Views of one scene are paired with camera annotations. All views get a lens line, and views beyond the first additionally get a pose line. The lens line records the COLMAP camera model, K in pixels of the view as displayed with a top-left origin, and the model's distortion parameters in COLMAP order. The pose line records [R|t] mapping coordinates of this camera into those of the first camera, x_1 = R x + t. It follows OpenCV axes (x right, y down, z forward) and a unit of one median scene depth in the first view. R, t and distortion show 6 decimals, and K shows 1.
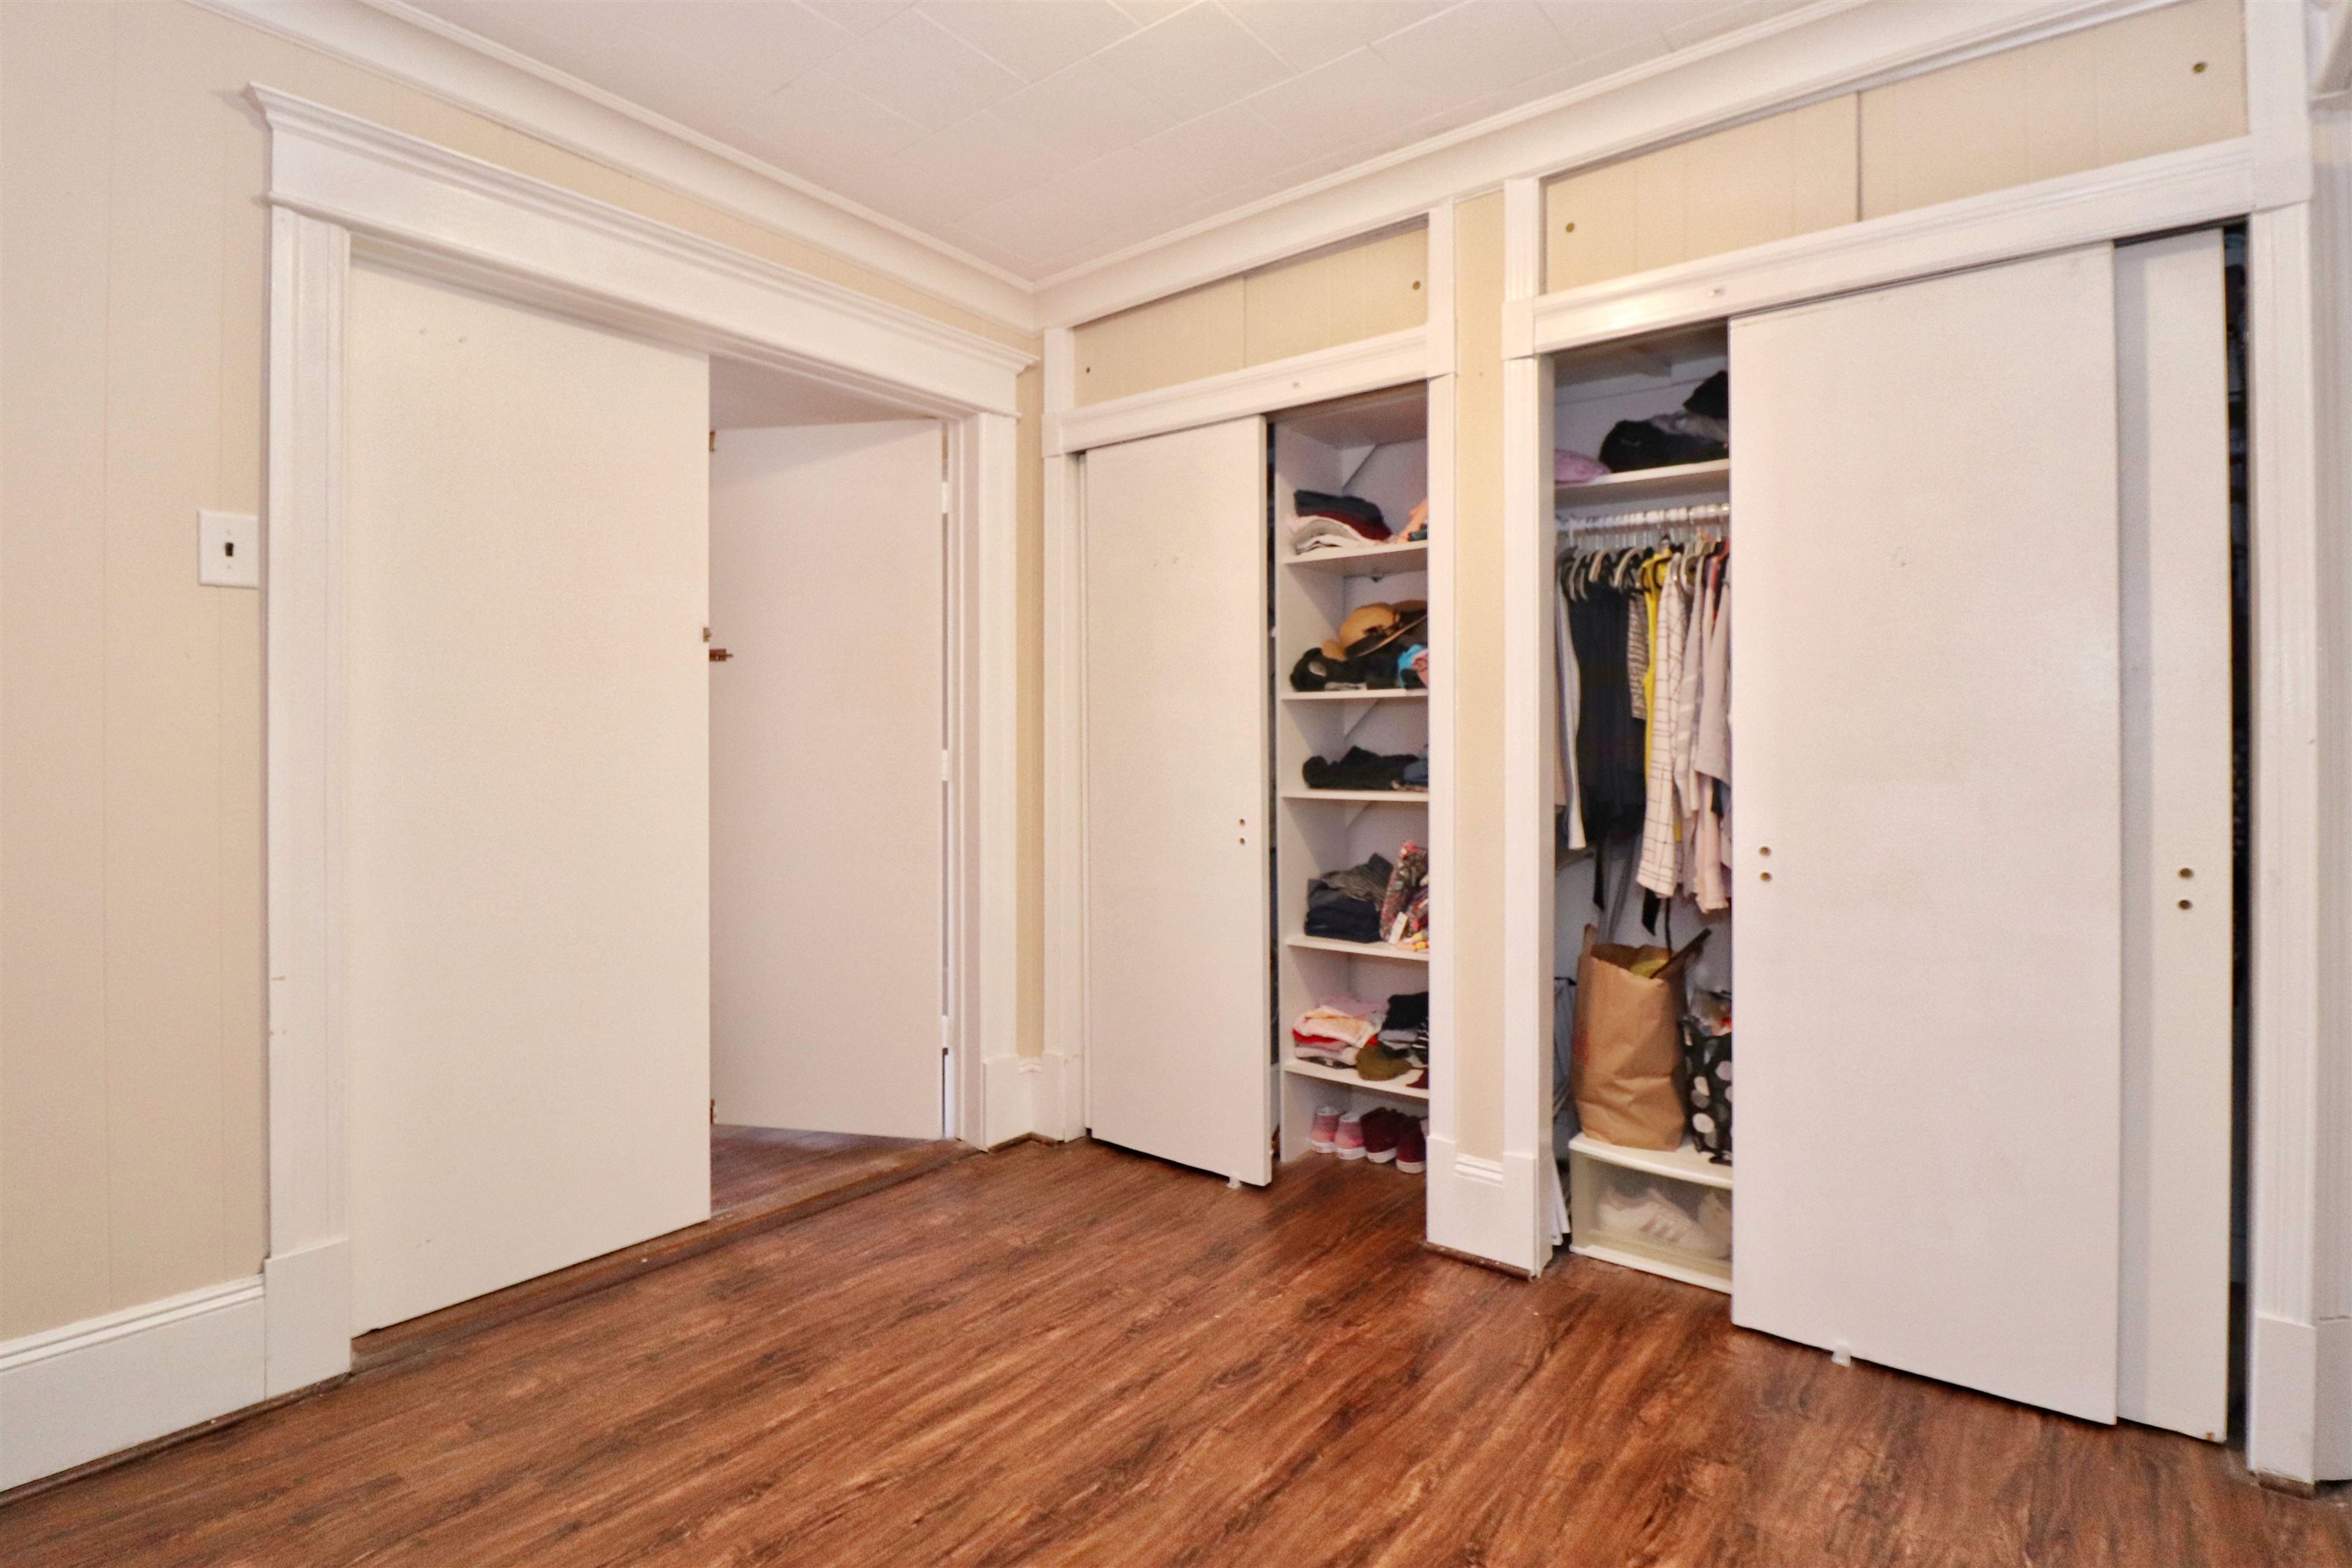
lens RADIAL K [[1145.7, 0, 1172.3], [0, 1145.7, 753.6], [0, 0, 1]] dist [-0.020194, -0.000765]
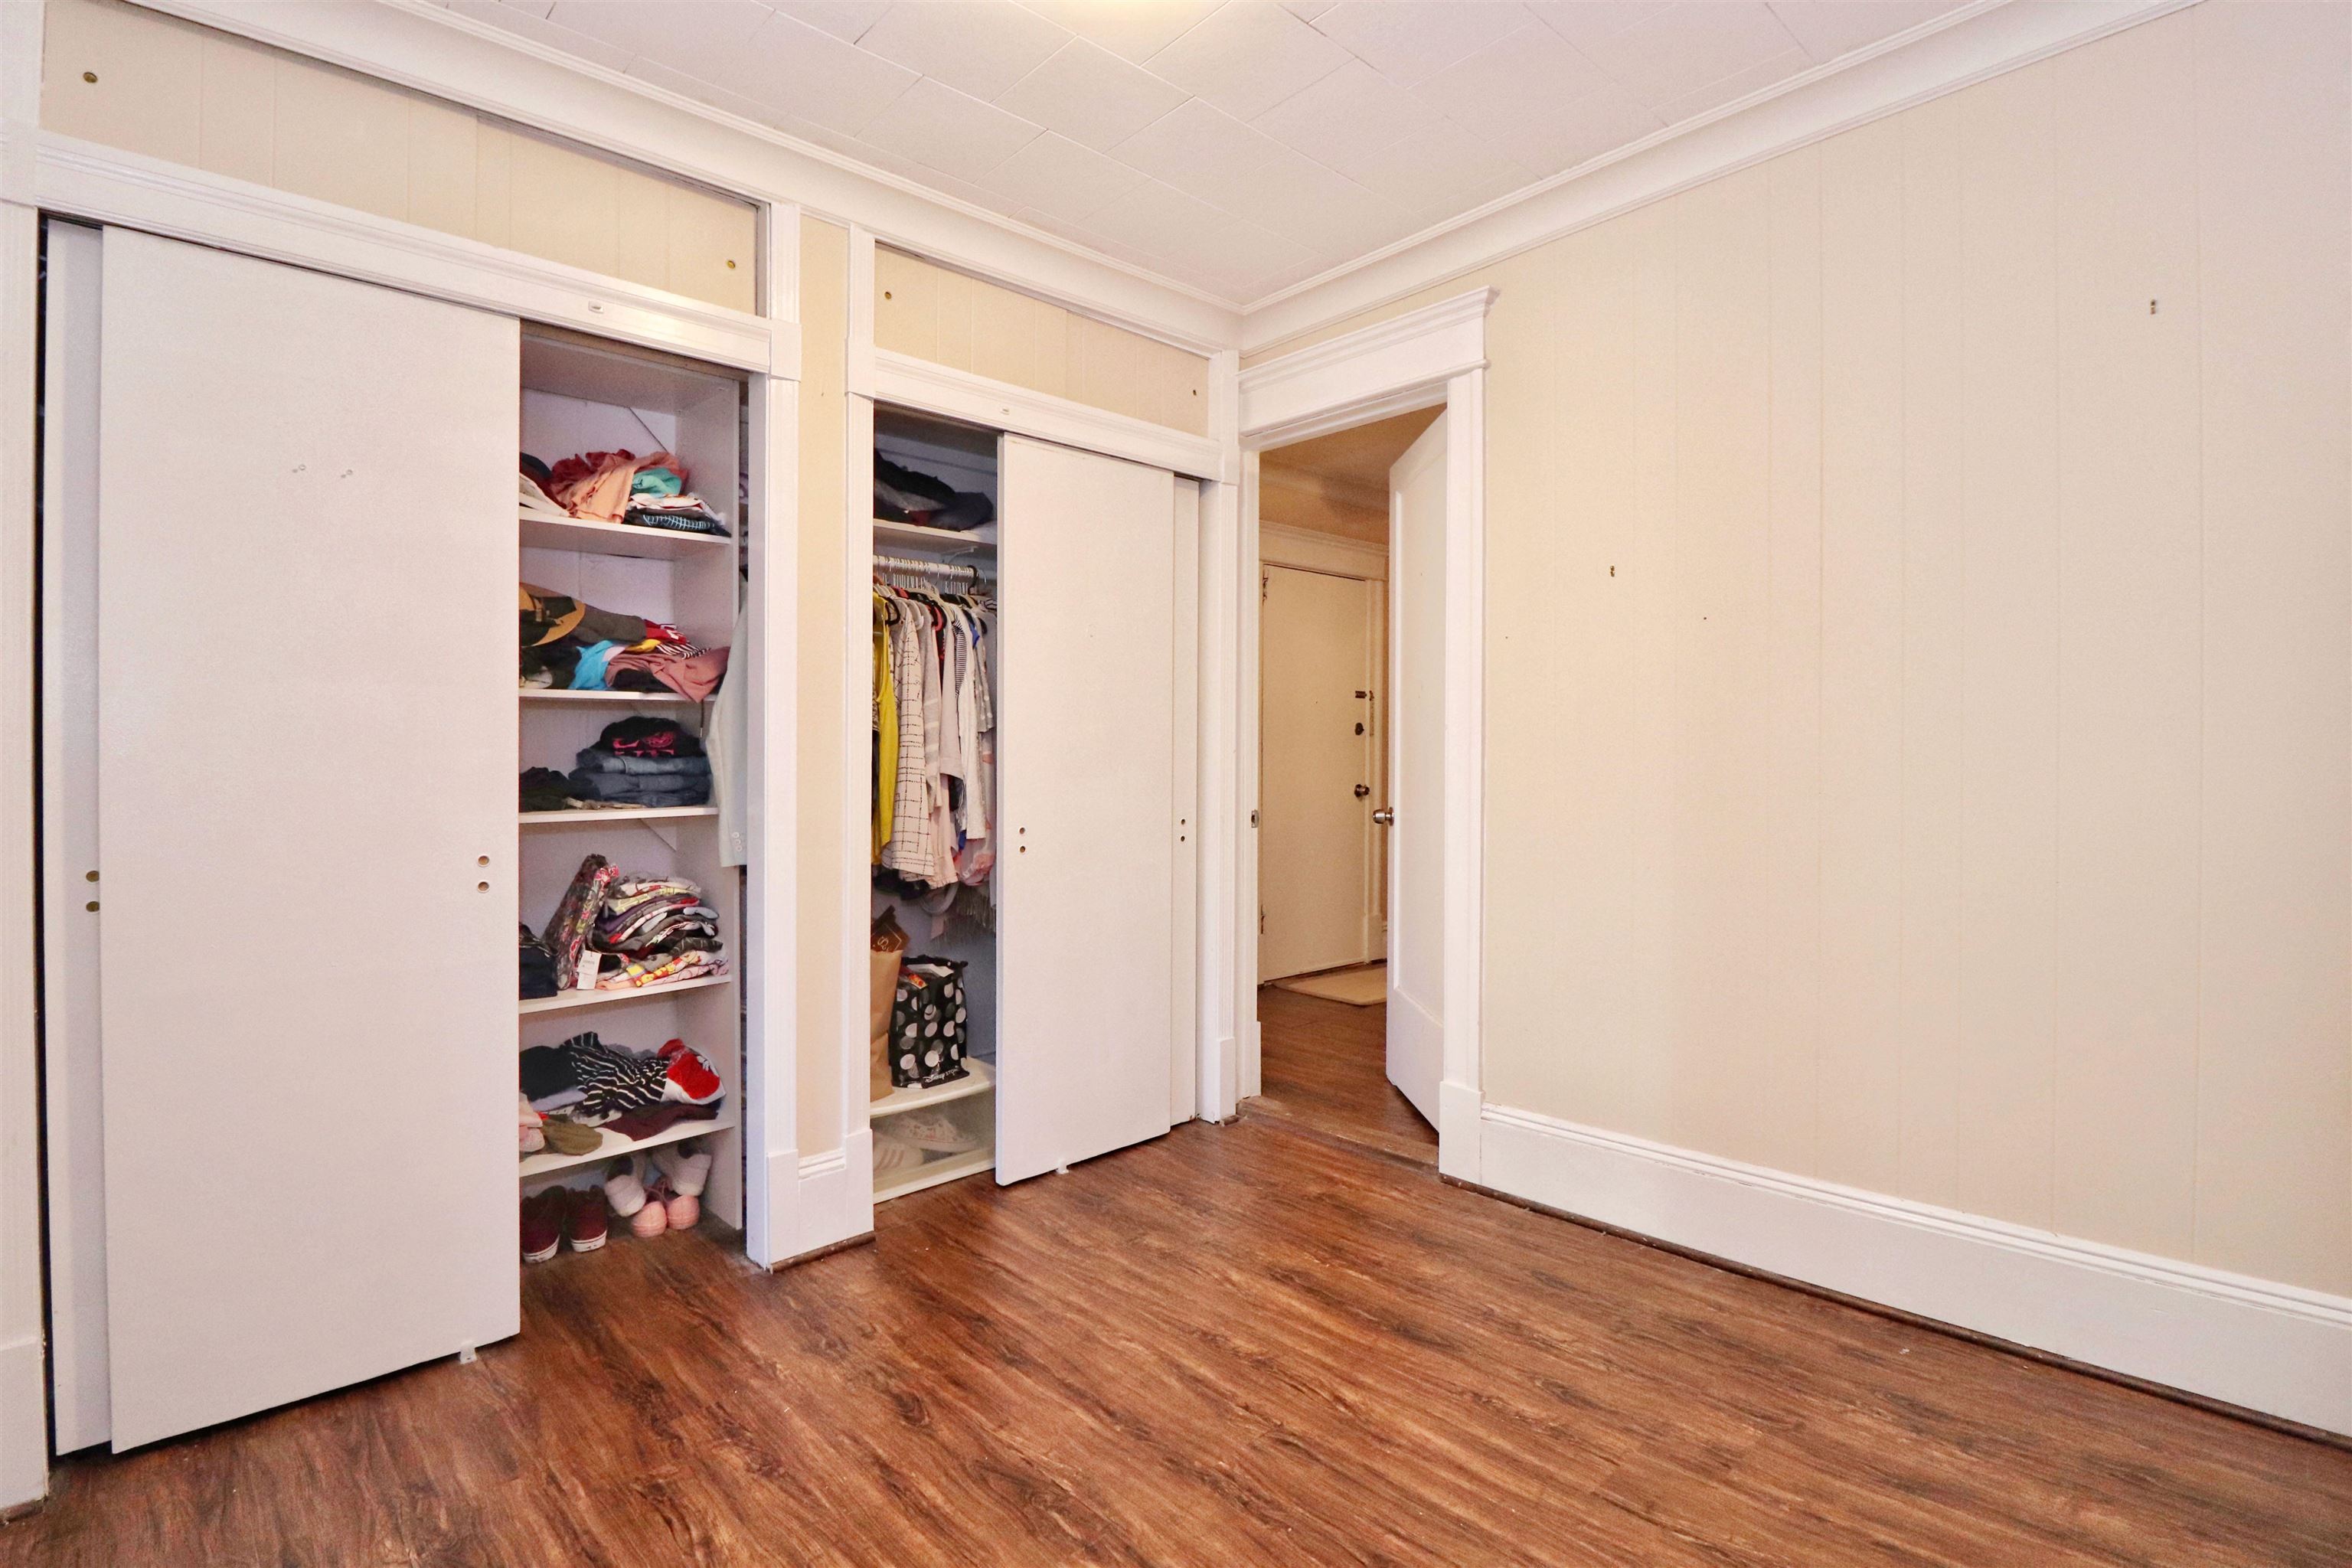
lens RADIAL K [[1137.5, 0, 1210.9], [0, 1137.5, 763.5], [0, 0, 1]] dist [0.025348, -0.029557]
pose [[0.131197, -0.007373, 0.991329, -0.861014], [0.011940, 0.999912, 0.005857, 0.001874], [-0.991284, 0.011068, 0.131273, 0.623976]]
